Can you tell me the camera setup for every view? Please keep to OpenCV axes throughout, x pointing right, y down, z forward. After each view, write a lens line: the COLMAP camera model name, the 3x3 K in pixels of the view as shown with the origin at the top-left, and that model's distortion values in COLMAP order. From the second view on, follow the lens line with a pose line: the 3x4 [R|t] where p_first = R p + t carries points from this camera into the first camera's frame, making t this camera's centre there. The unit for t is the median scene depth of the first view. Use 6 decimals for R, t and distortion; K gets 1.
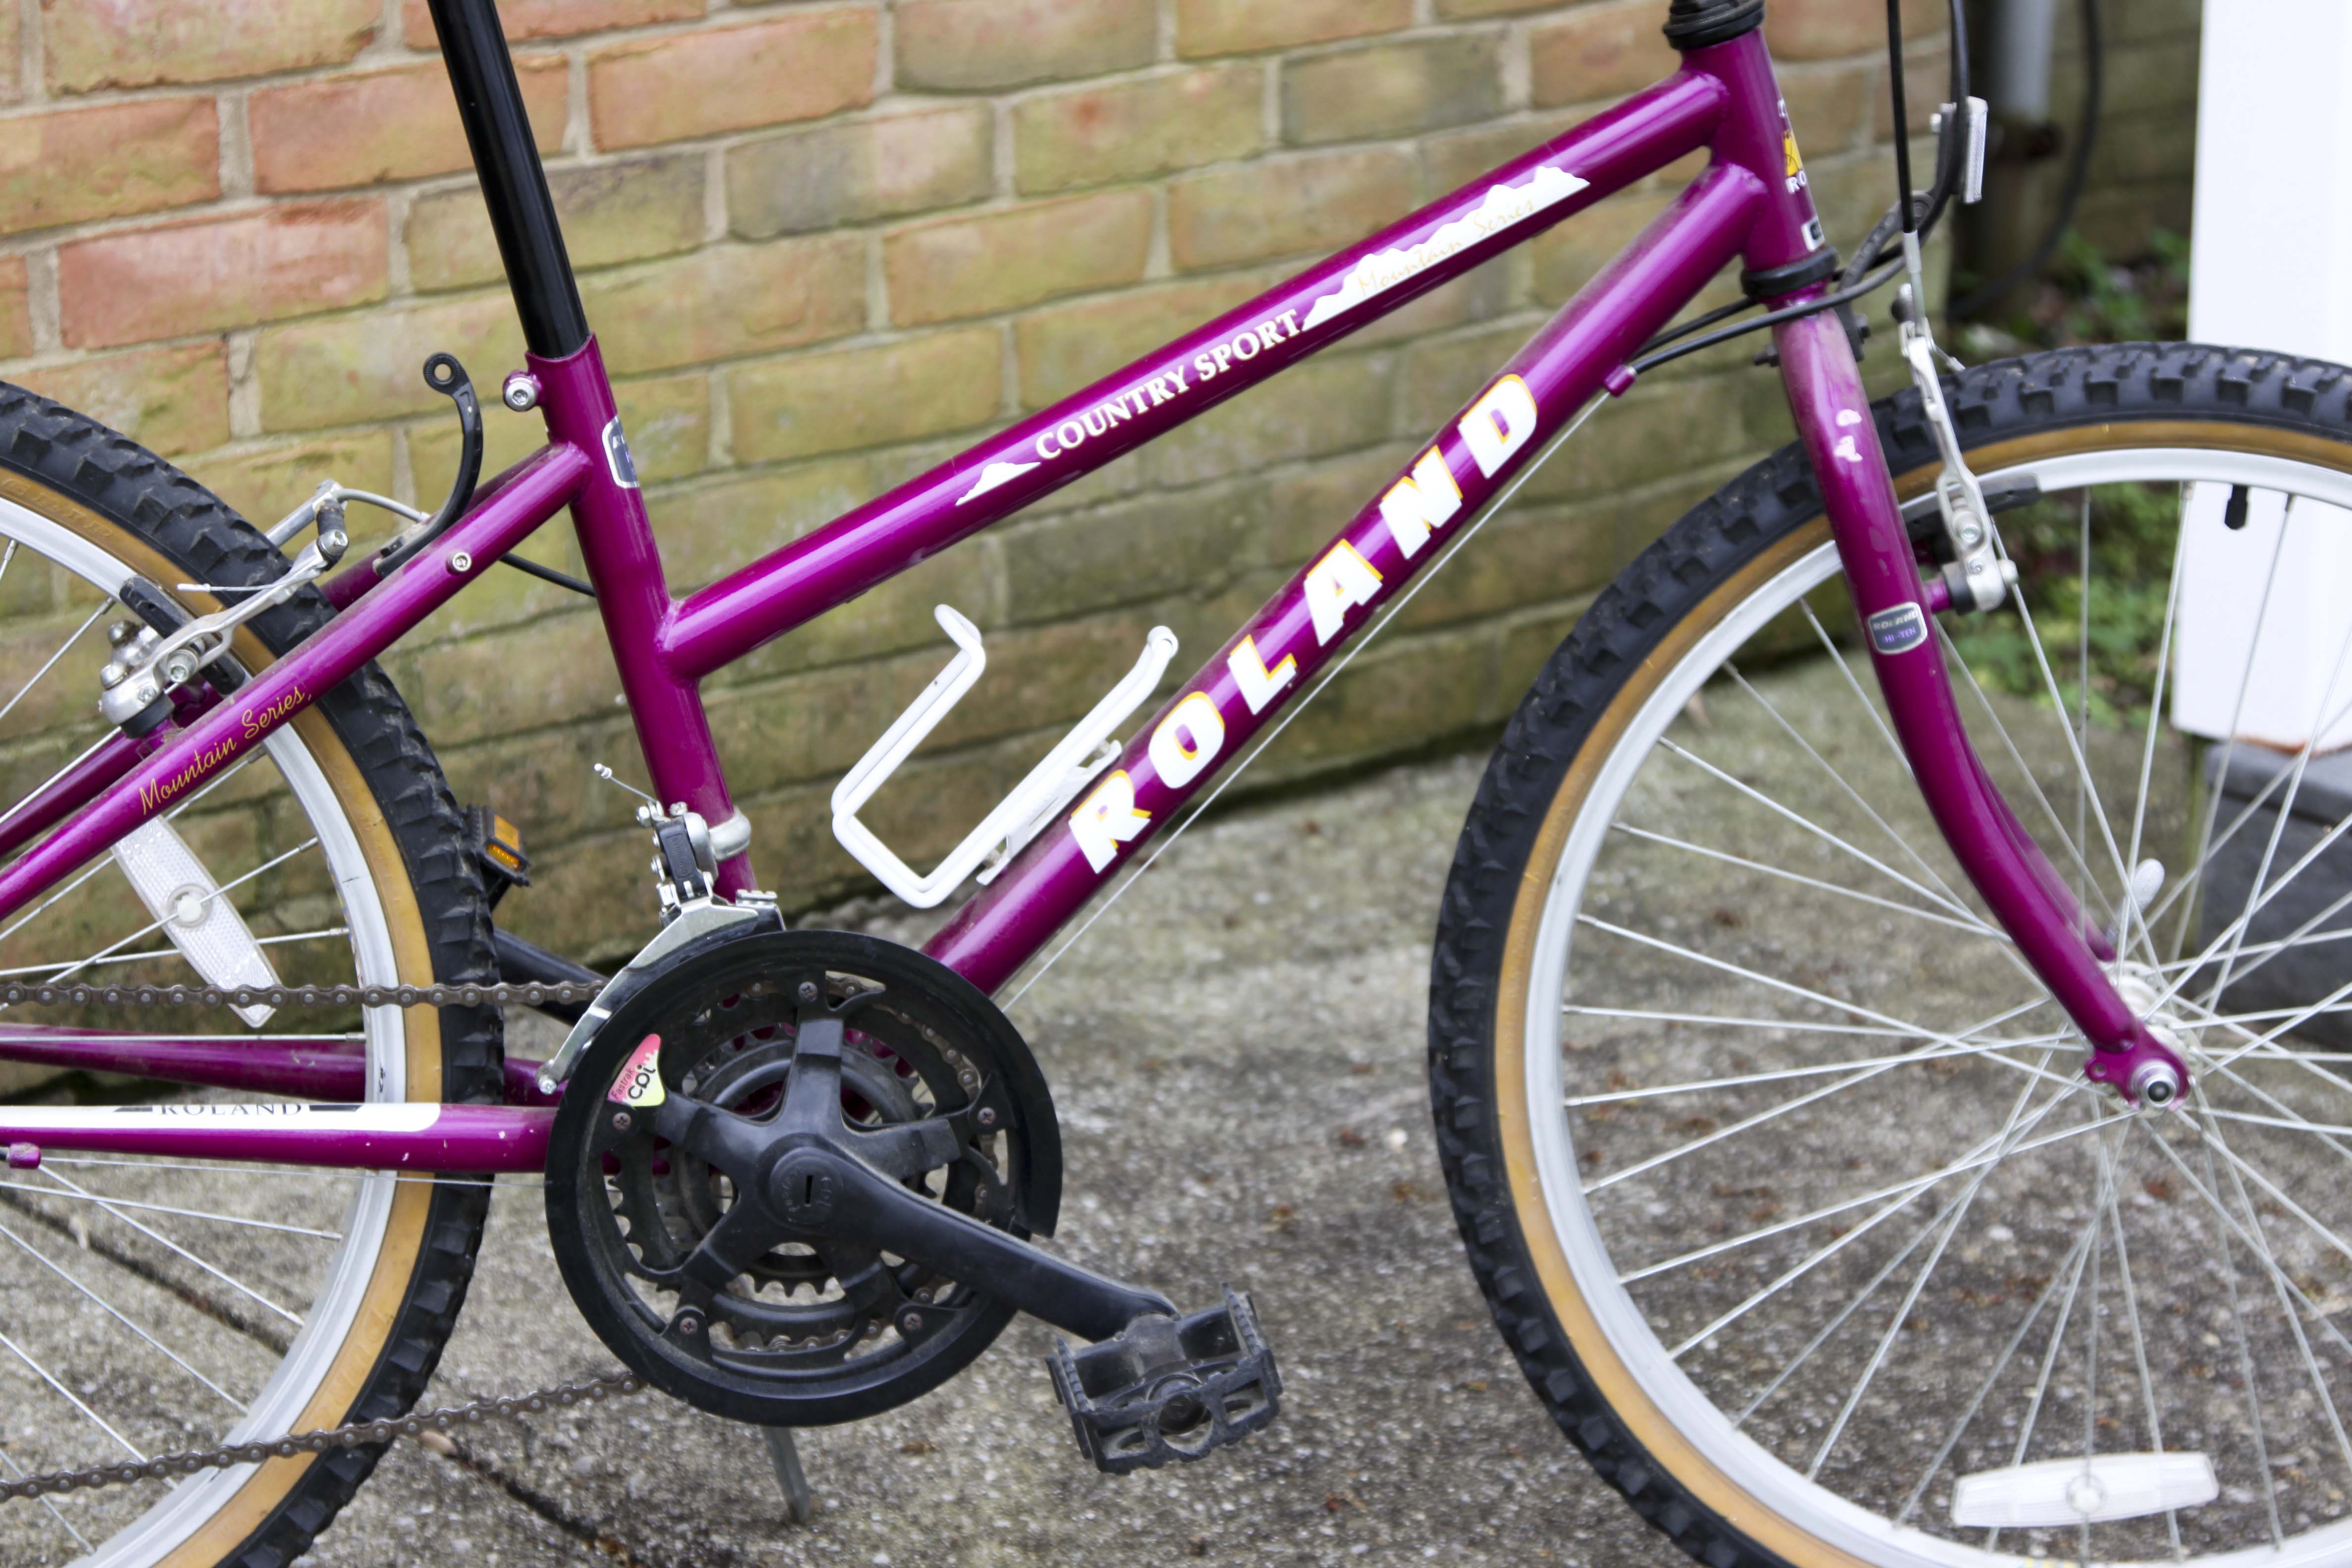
lens RADIAL K [[5423.7, 0, 1189.5], [0, 5423.7, 769.8], [0, 0, 1]] dist [0.144261, 0.210583]
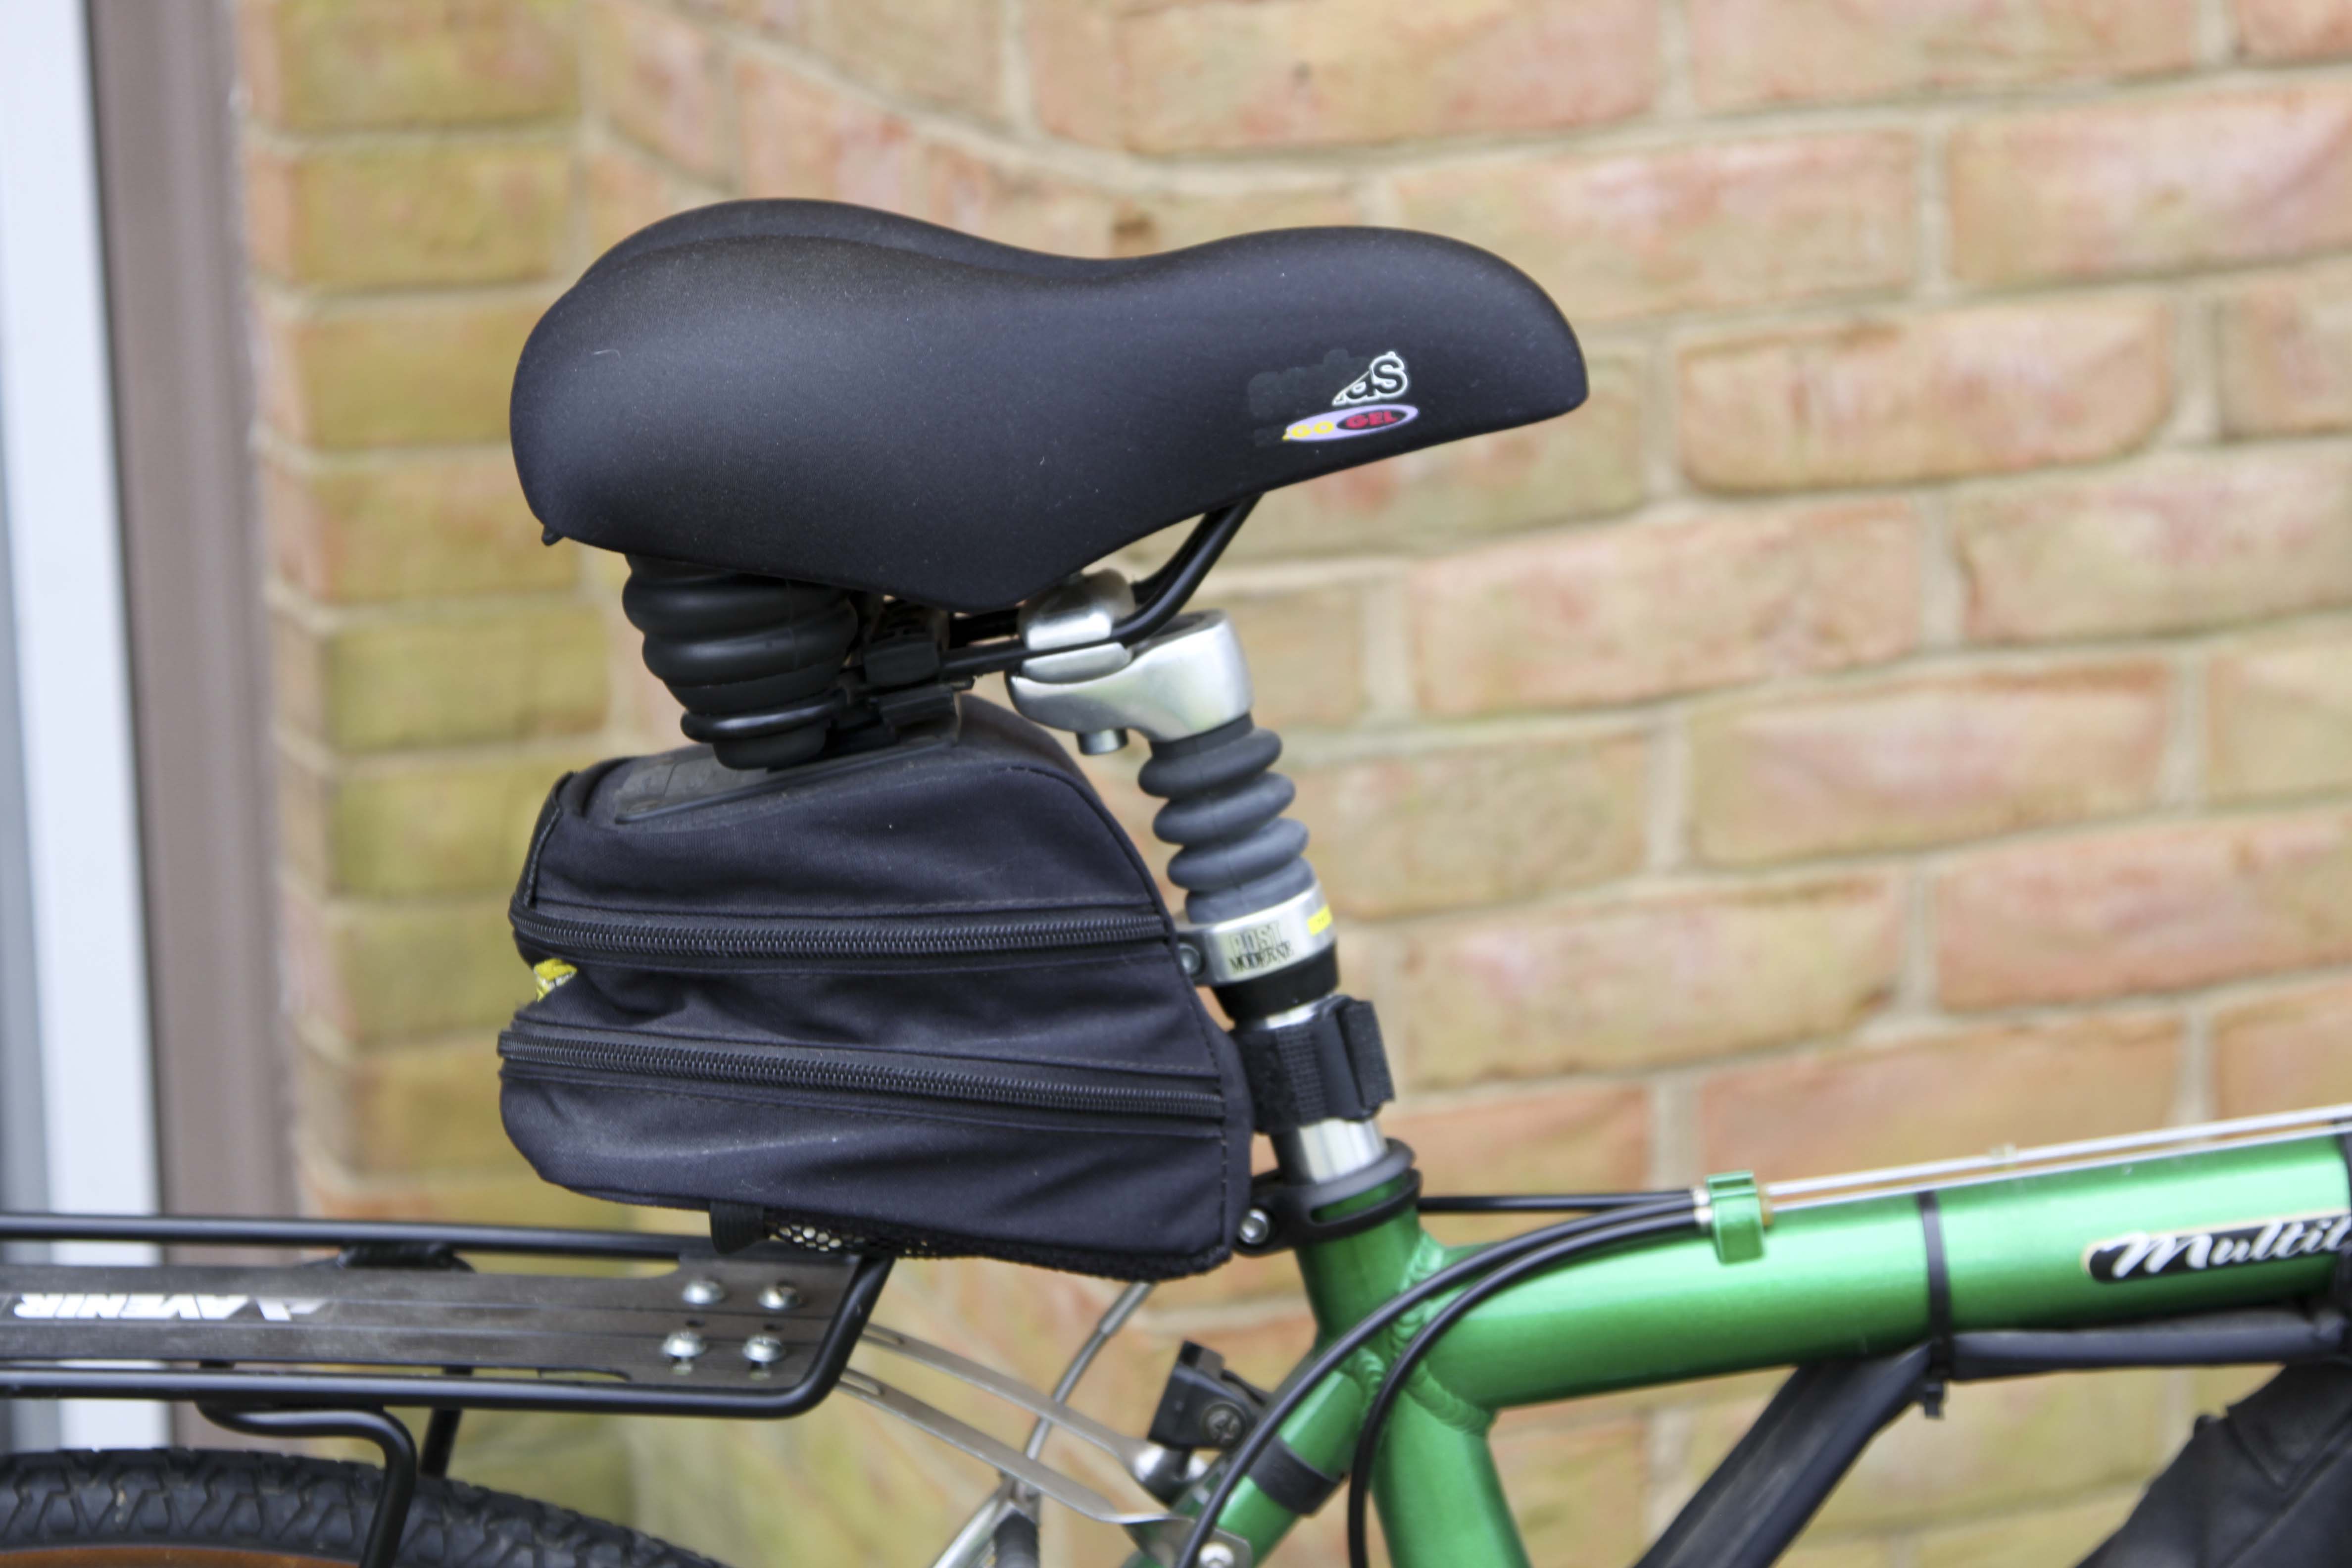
lens RADIAL K [[5988.6, 0, 1179.2], [0, 5988.6, 783.8], [0, 0, 1]] dist [0.103806, 0.757740]
pose [[0.940479, 0.056670, -0.335093, 0.023336], [-0.074111, 0.996468, -0.039481, -0.144957], [0.331673, 0.061965, 0.941357, 0.289772]]
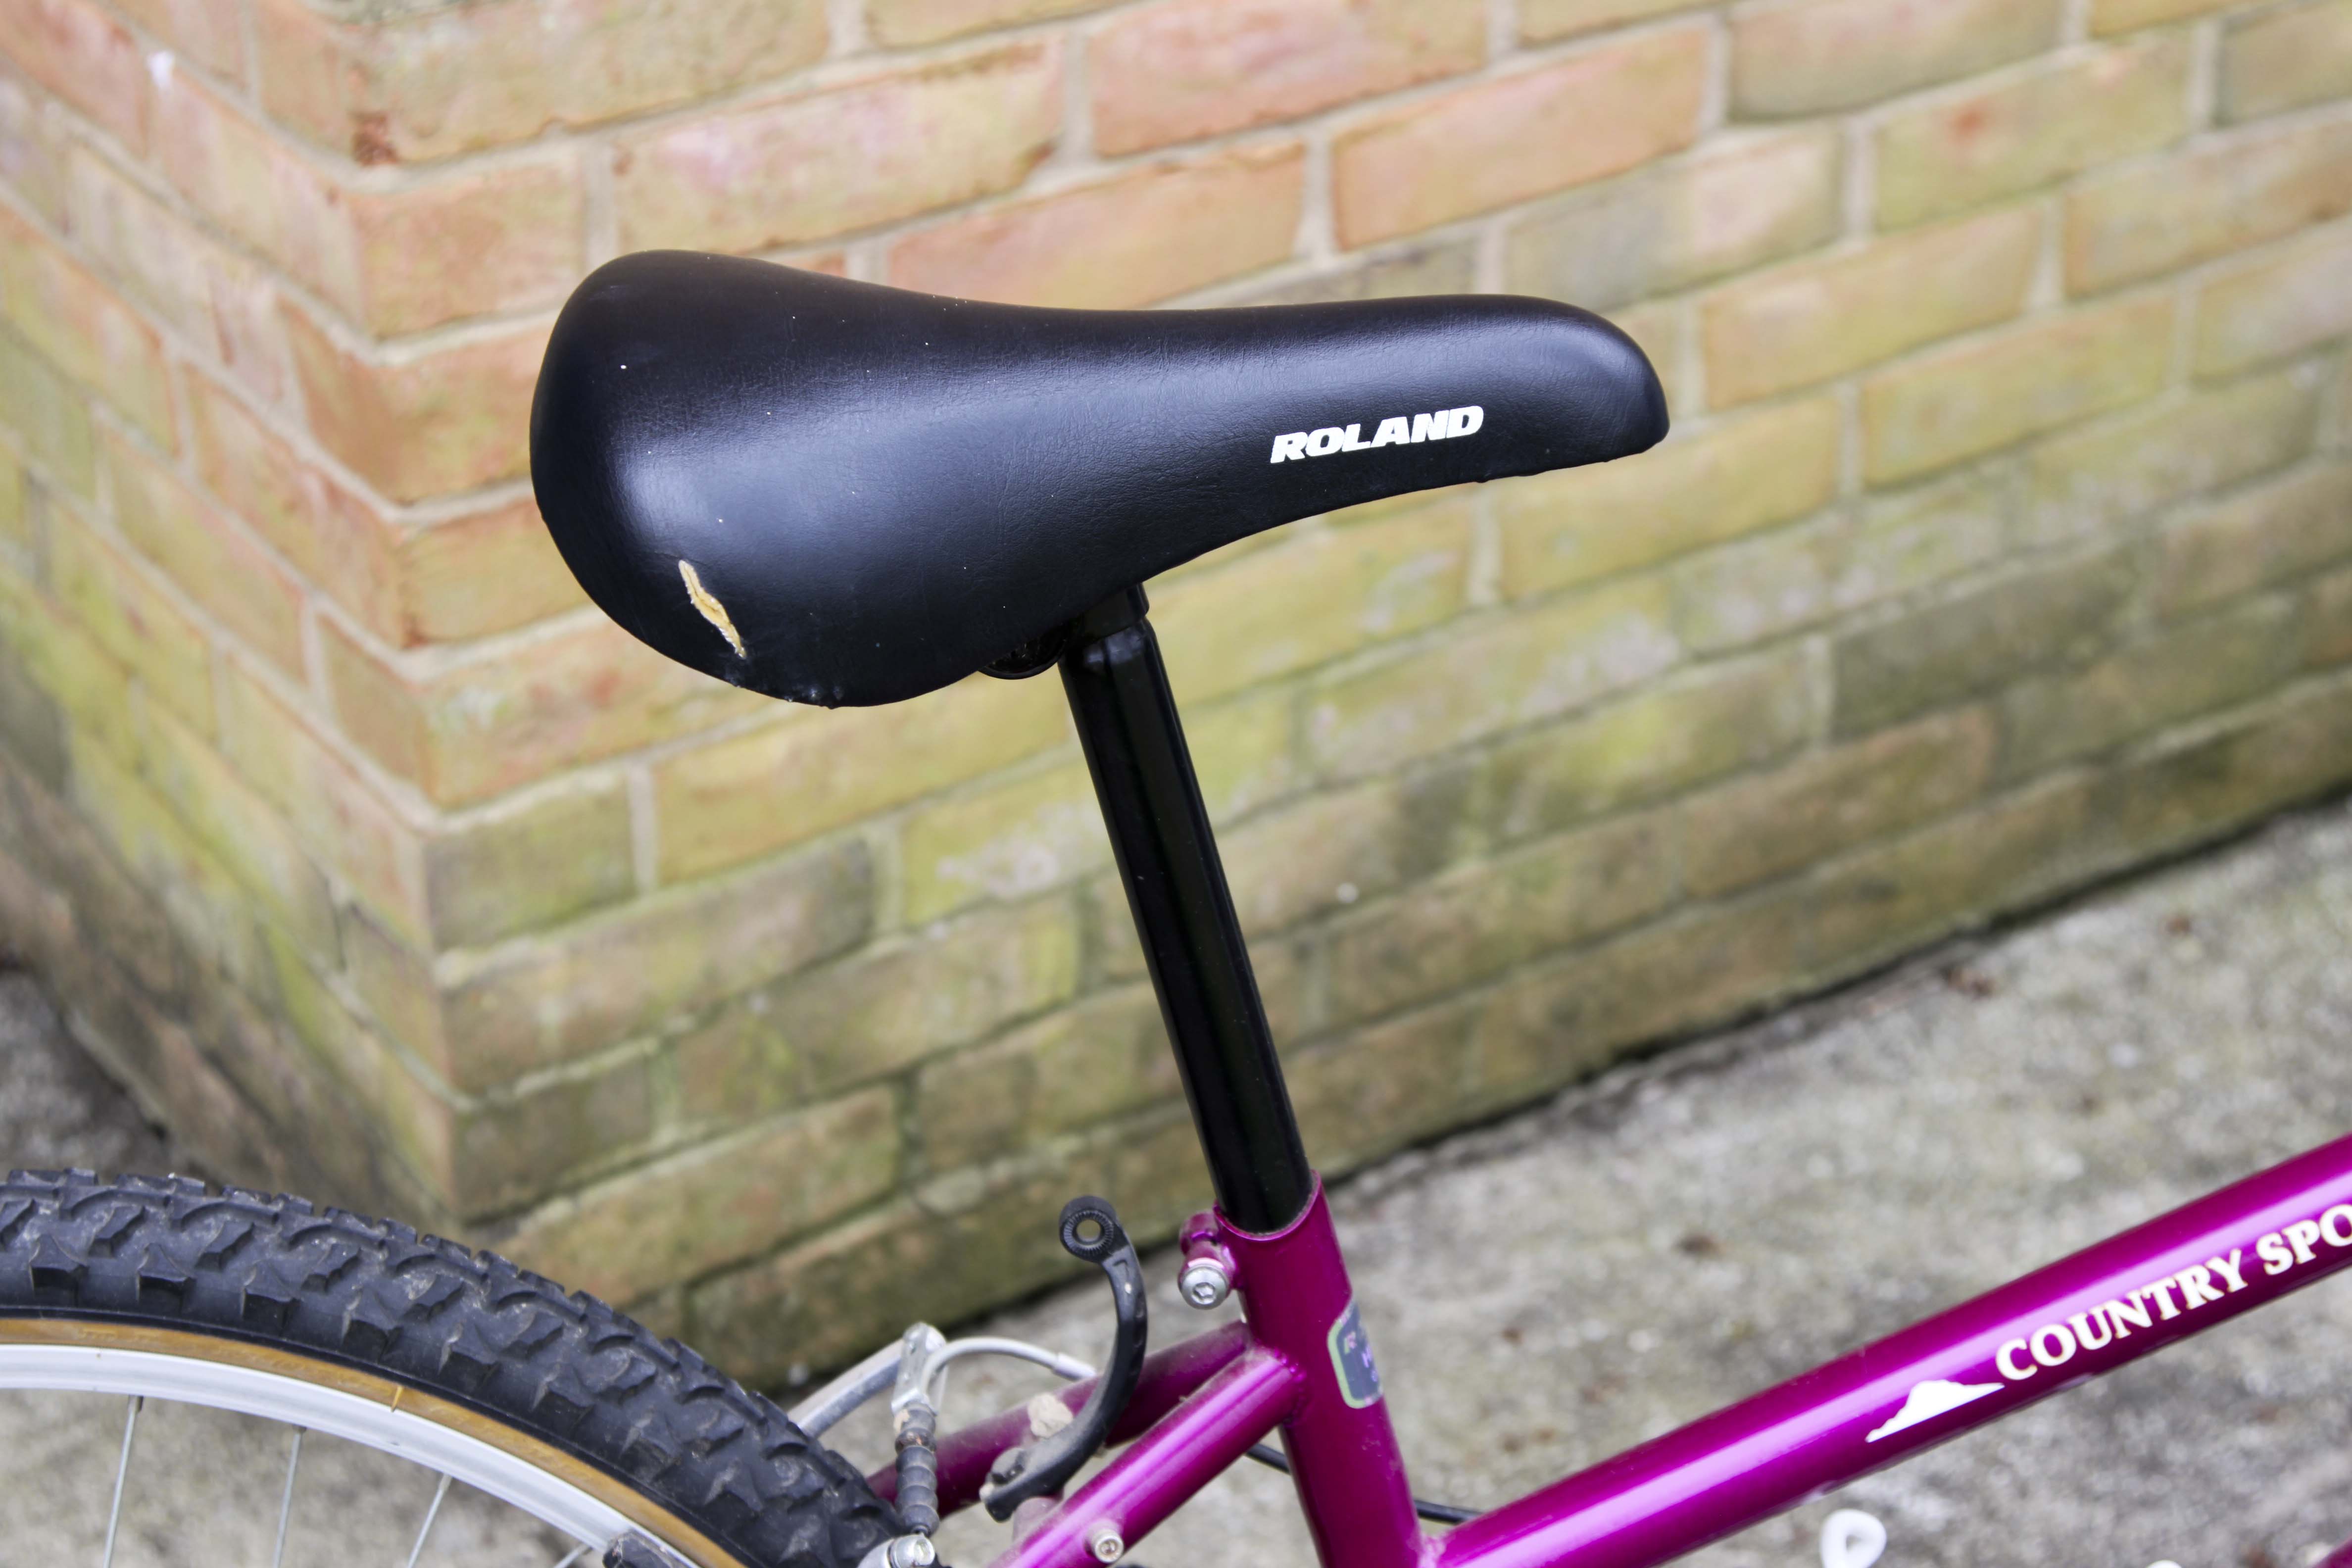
lens RADIAL K [[4732.3, 0, 1214.7], [0, 4732.3, 786.0], [0, 0, 1]] dist [0.065609, 0.302789]
pose [[0.990924, 0.047626, -0.125704, -0.046443], [-0.022226, 0.980311, 0.196203, -0.206791], [0.132573, -0.191628, 0.972473, 0.400378]]
